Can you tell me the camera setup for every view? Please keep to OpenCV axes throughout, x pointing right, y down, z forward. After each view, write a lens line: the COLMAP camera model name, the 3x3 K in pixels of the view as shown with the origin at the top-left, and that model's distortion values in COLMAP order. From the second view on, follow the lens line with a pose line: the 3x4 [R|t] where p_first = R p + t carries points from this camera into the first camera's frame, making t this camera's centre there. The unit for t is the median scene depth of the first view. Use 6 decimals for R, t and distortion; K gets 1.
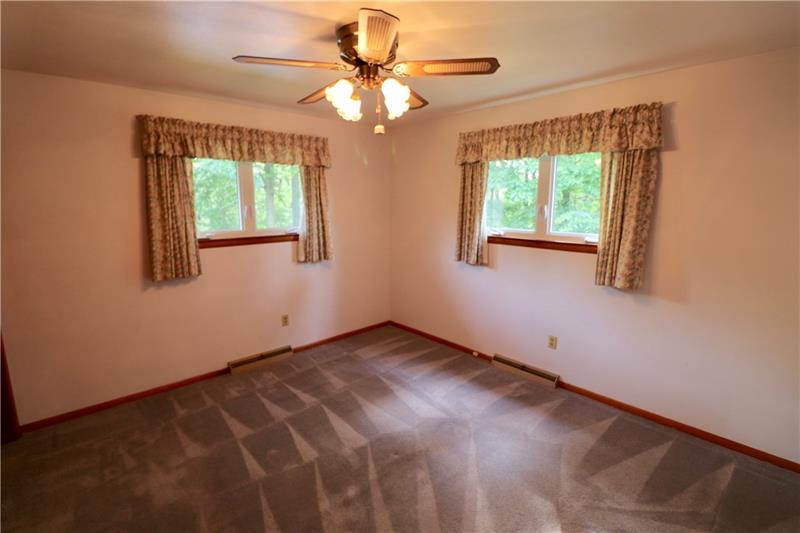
lens RADIAL K [[371.6, 0, 391.0], [0, 371.6, 261.3], [0, 0, 1]] dist [0.000518, -0.013331]
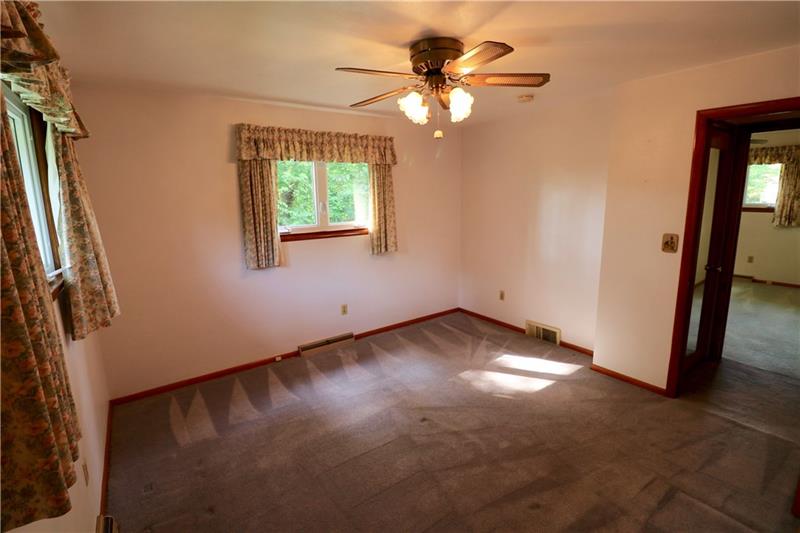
lens RADIAL K [[371.6, 0, 391.0], [0, 371.6, 261.3], [0, 0, 1]] dist [0.000518, -0.013331]
pose [[0.114049, -0.172341, 0.978413, -0.754503], [0.186656, 0.971017, 0.149281, -0.101187], [-0.975783, 0.165601, 0.142912, 0.631347]]
